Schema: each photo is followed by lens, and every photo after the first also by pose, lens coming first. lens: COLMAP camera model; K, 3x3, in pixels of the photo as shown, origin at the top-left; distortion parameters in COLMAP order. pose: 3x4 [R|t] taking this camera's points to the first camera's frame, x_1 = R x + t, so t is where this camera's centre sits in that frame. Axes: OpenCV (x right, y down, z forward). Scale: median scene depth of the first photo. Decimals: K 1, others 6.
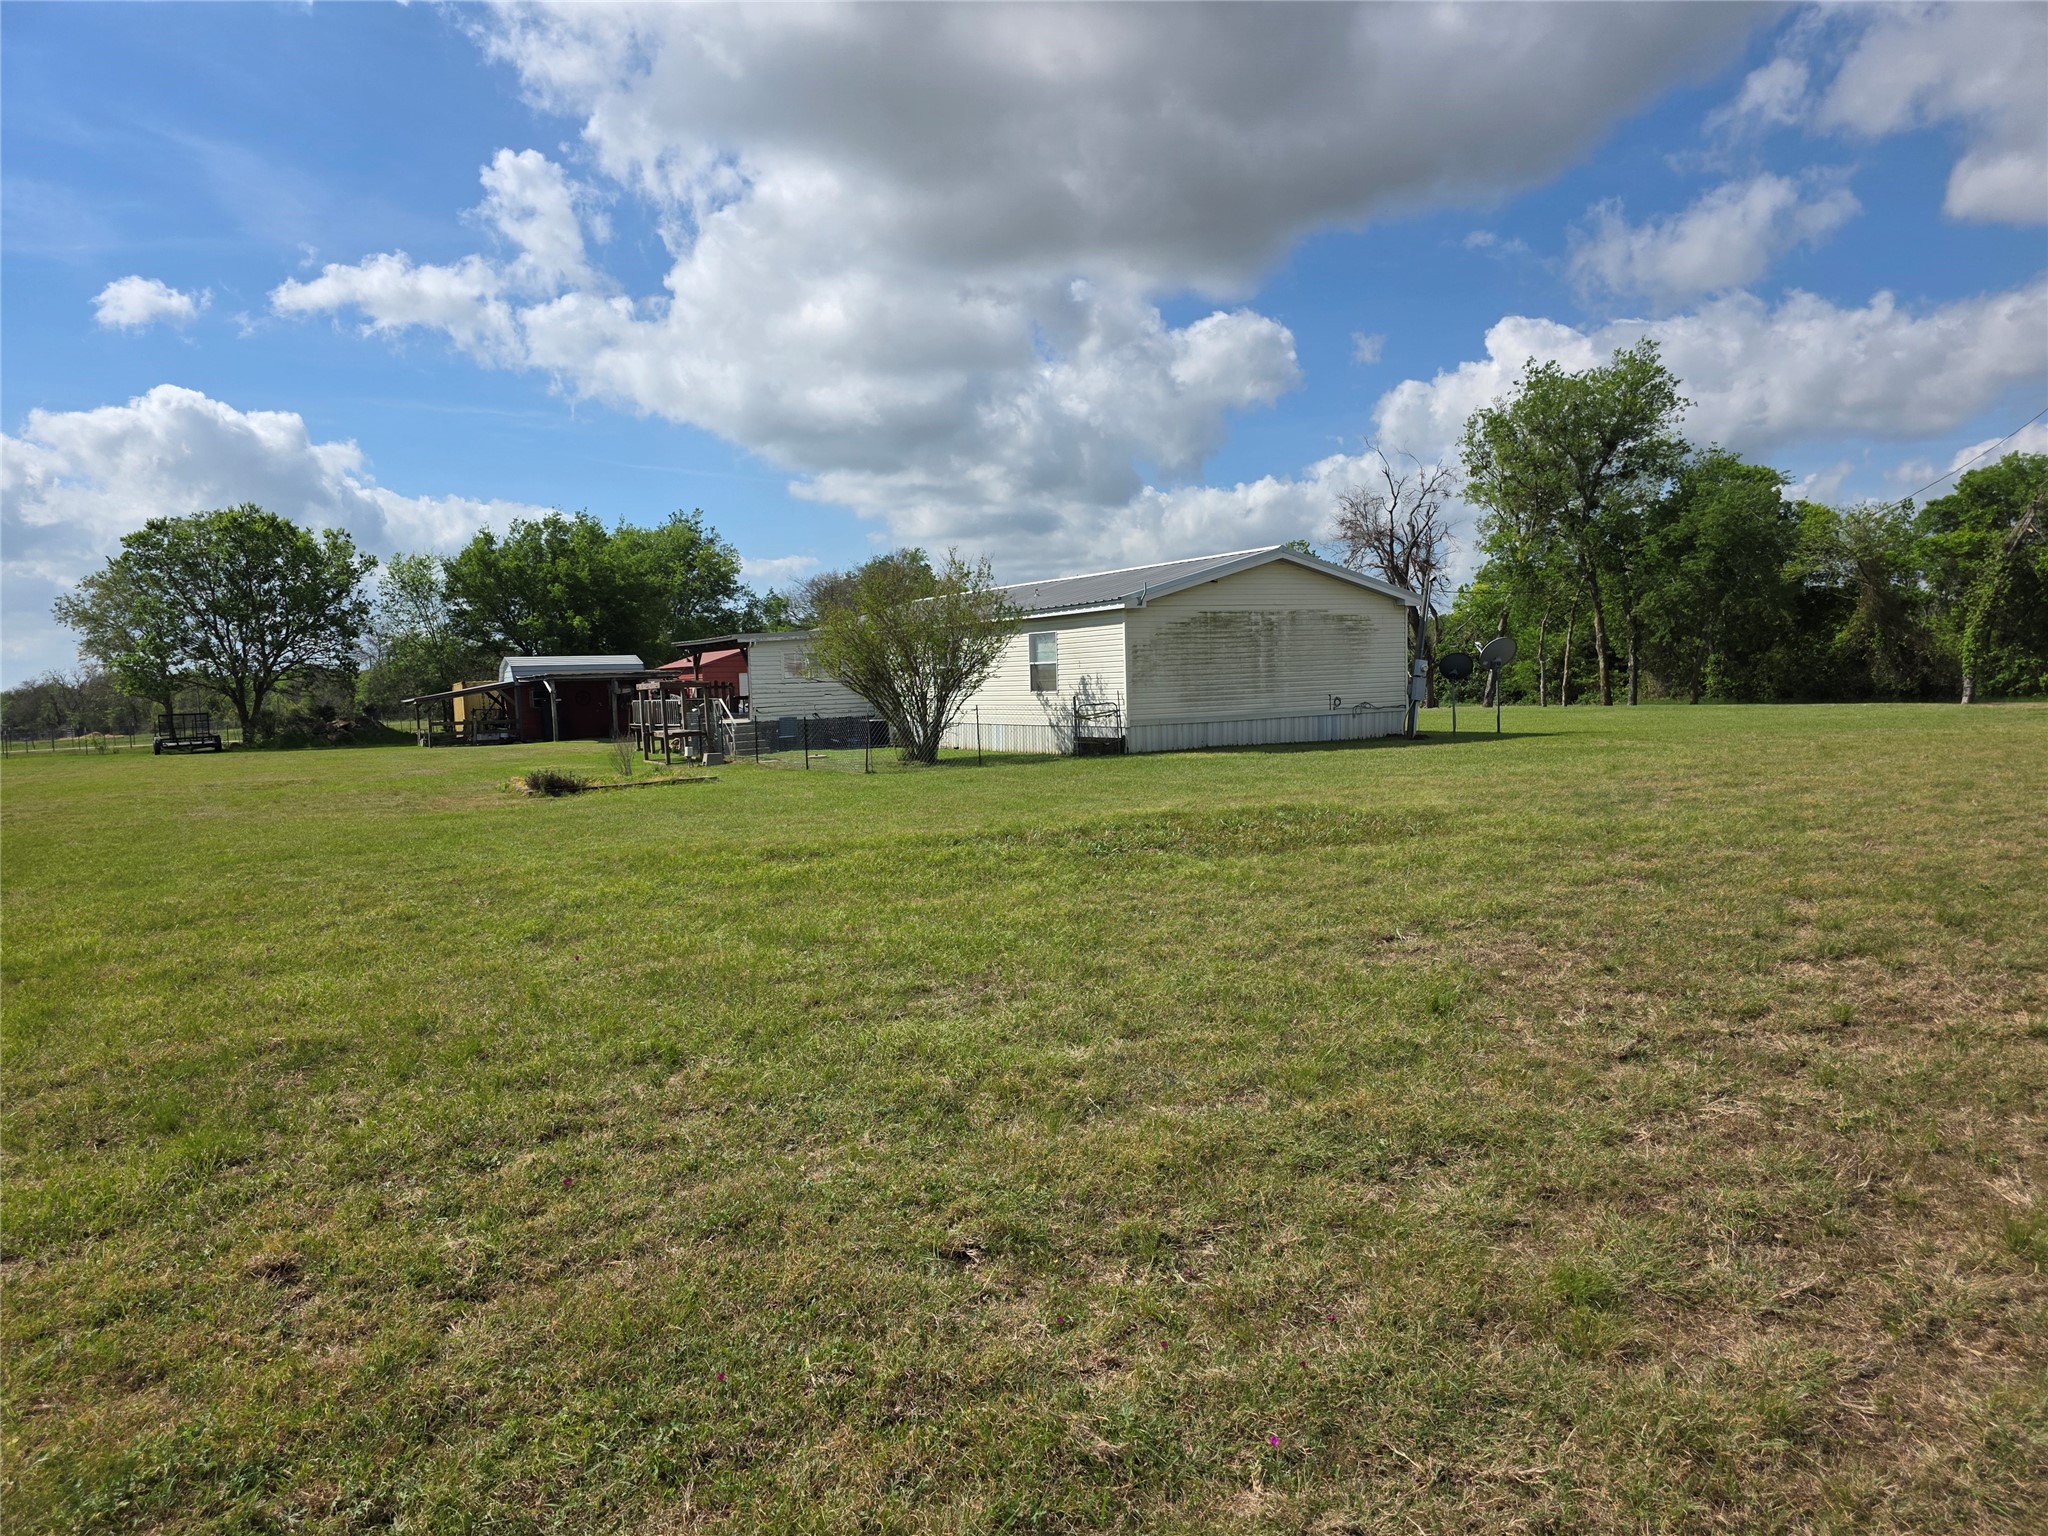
lens RADIAL K [[1392.9, 0, 985.6], [0, 1392.9, 772.4], [0, 0, 1]] dist [0.072949, -0.065028]
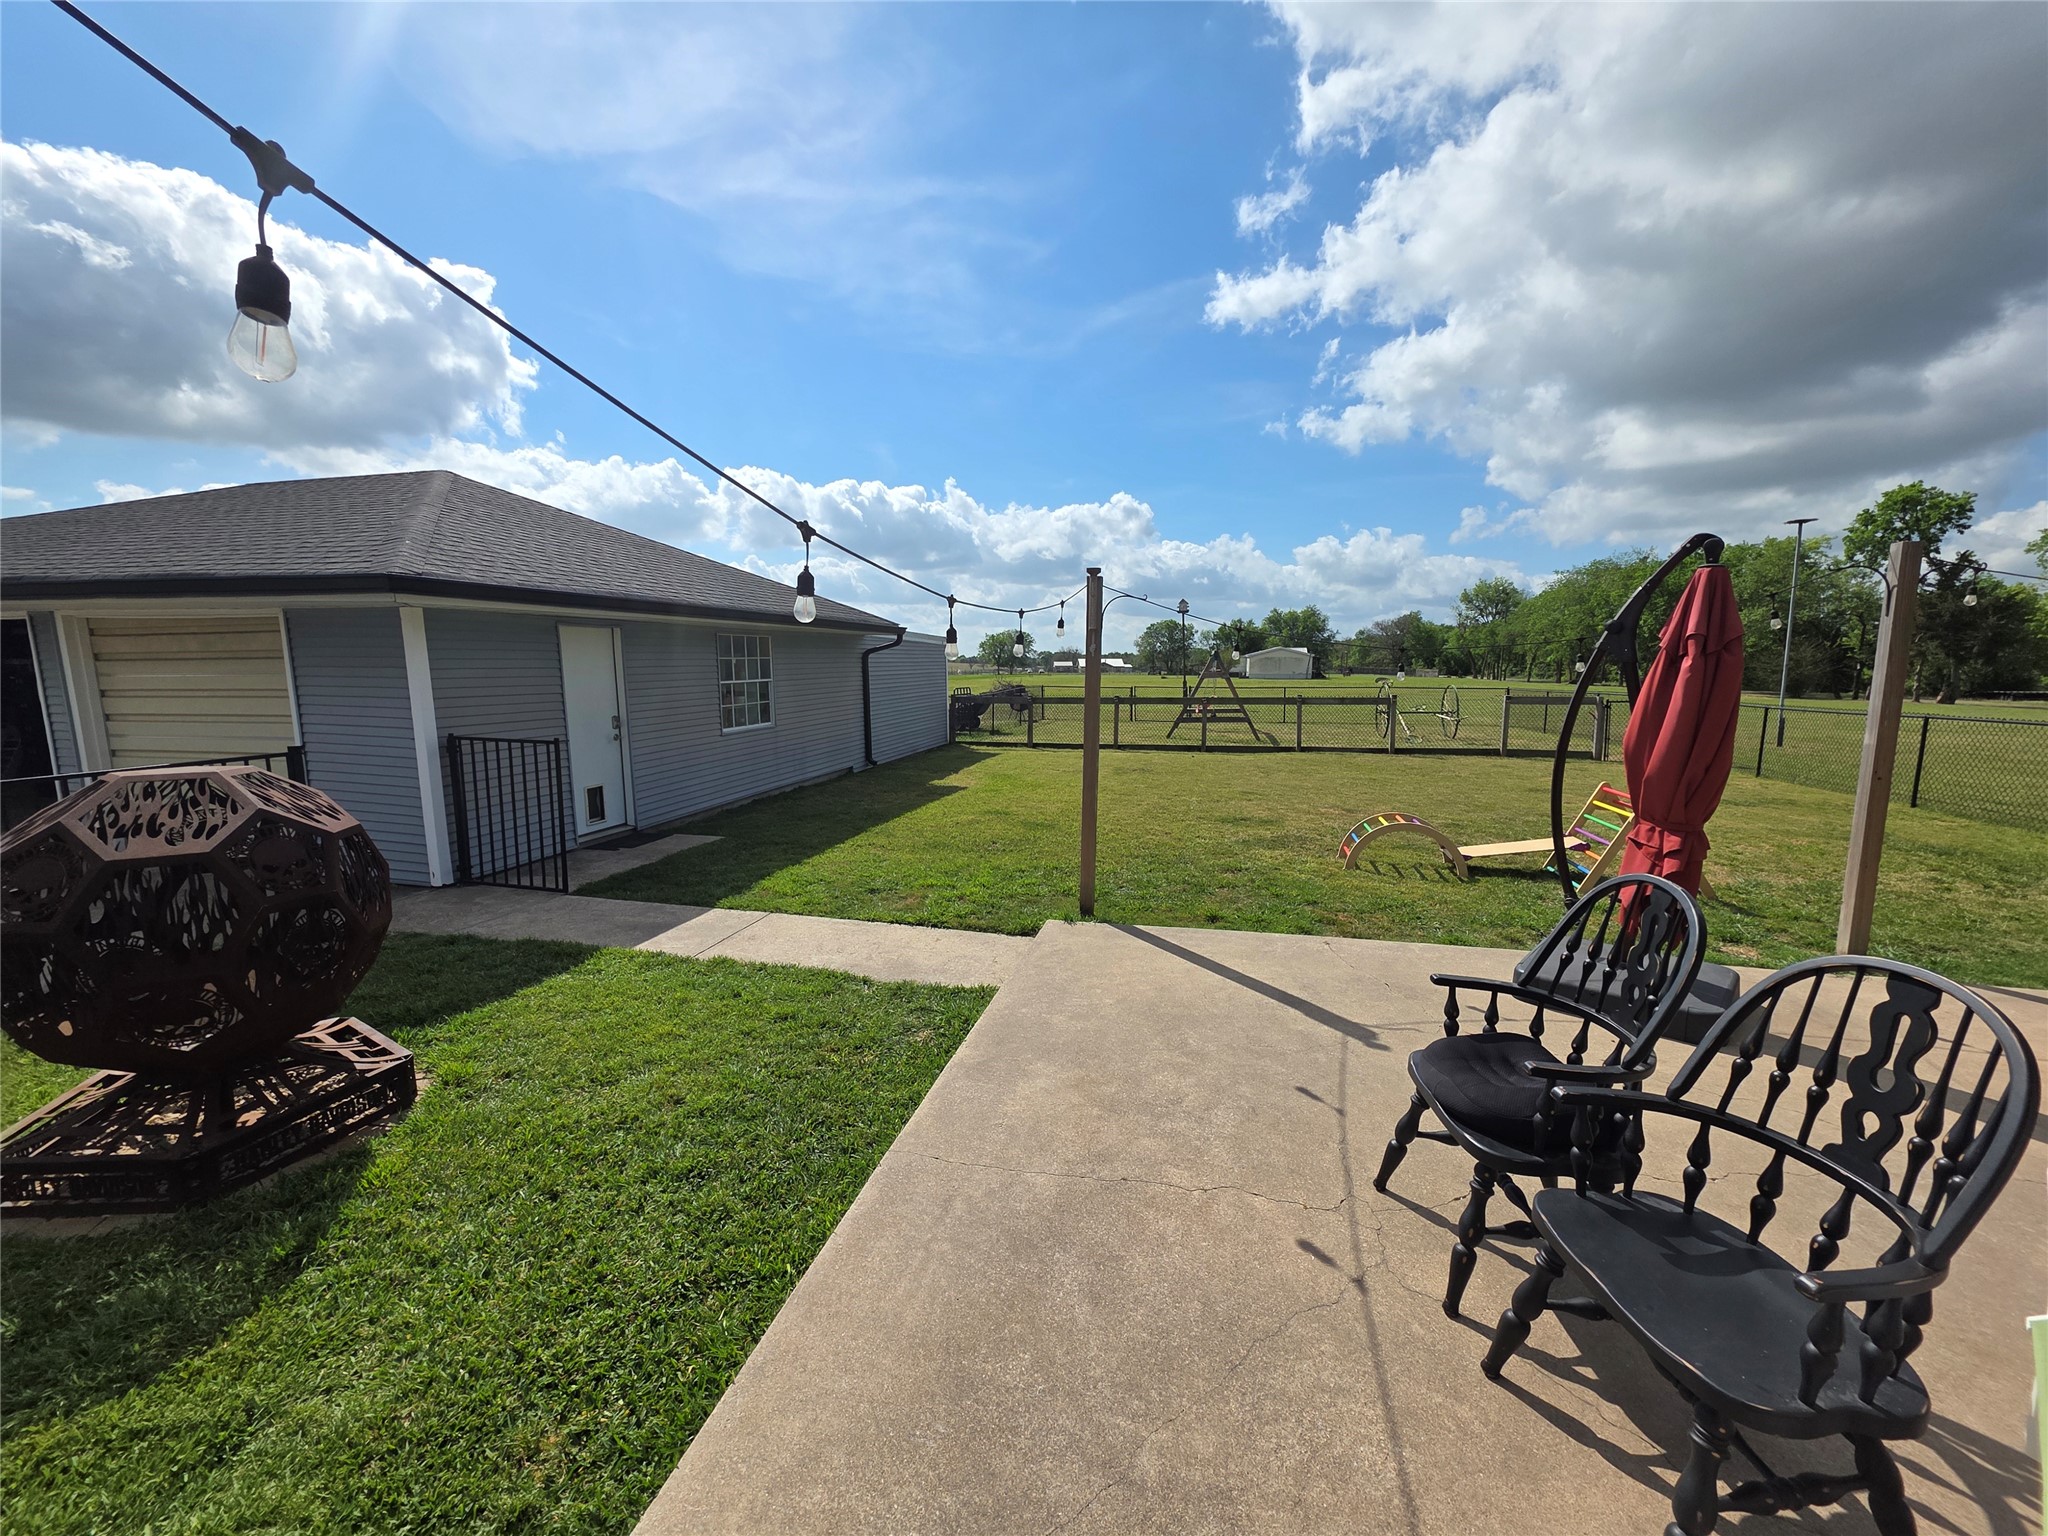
lens RADIAL K [[821.1, 0, 1025.3], [0, 821.1, 772.3], [0, 0, 1]] dist [0.003199, 0.000407]
pose [[0.704359, 0.125571, -0.698649, 0.946472], [-0.063144, 0.991411, 0.114531, 0.017269], [0.707030, -0.036555, 0.706238, -1.079577]]
